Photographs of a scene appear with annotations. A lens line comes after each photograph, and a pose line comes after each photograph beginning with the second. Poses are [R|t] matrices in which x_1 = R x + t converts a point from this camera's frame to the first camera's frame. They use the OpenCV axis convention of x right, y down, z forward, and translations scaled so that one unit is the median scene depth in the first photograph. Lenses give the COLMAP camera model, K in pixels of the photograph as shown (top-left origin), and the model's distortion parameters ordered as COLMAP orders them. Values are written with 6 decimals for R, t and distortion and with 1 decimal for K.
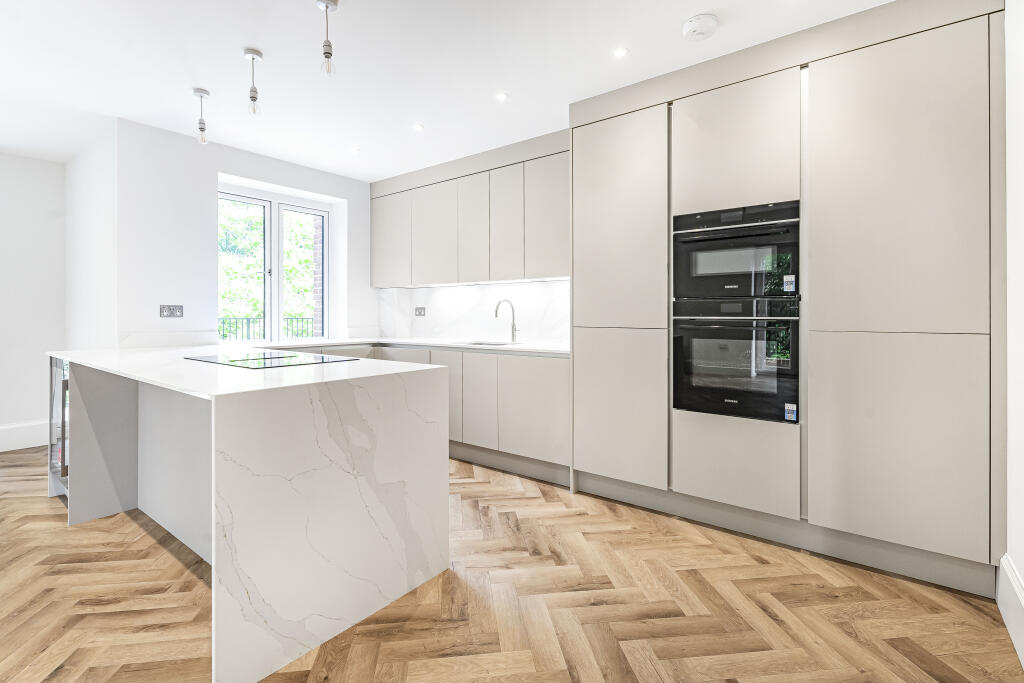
lens RADIAL K [[469.9, 0, 520.1], [0, 469.9, 323.3], [0, 0, 1]] dist [0.014006, 0.000175]
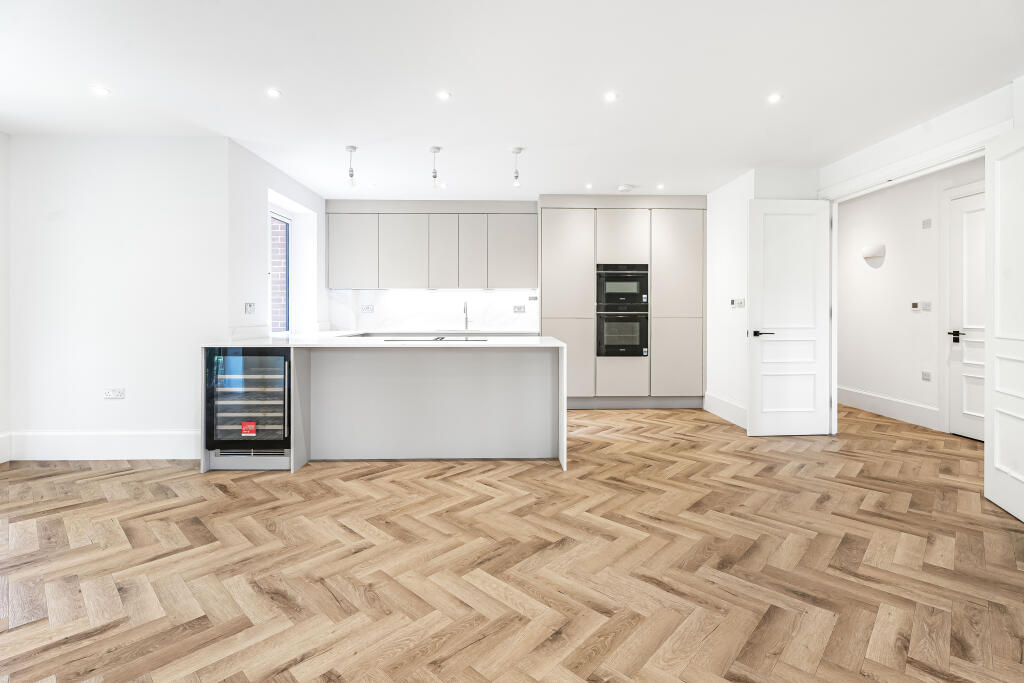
lens RADIAL K [[469.9, 0, 510.4], [0, 469.9, 332.1], [0, 0, 1]] dist [0.014006, 0.000175]
pose [[0.777717, -0.029797, 0.627908, -1.367050], [0.012242, 0.999404, 0.032264, 0.001990], [-0.628495, -0.017405, 0.777619, -0.403732]]
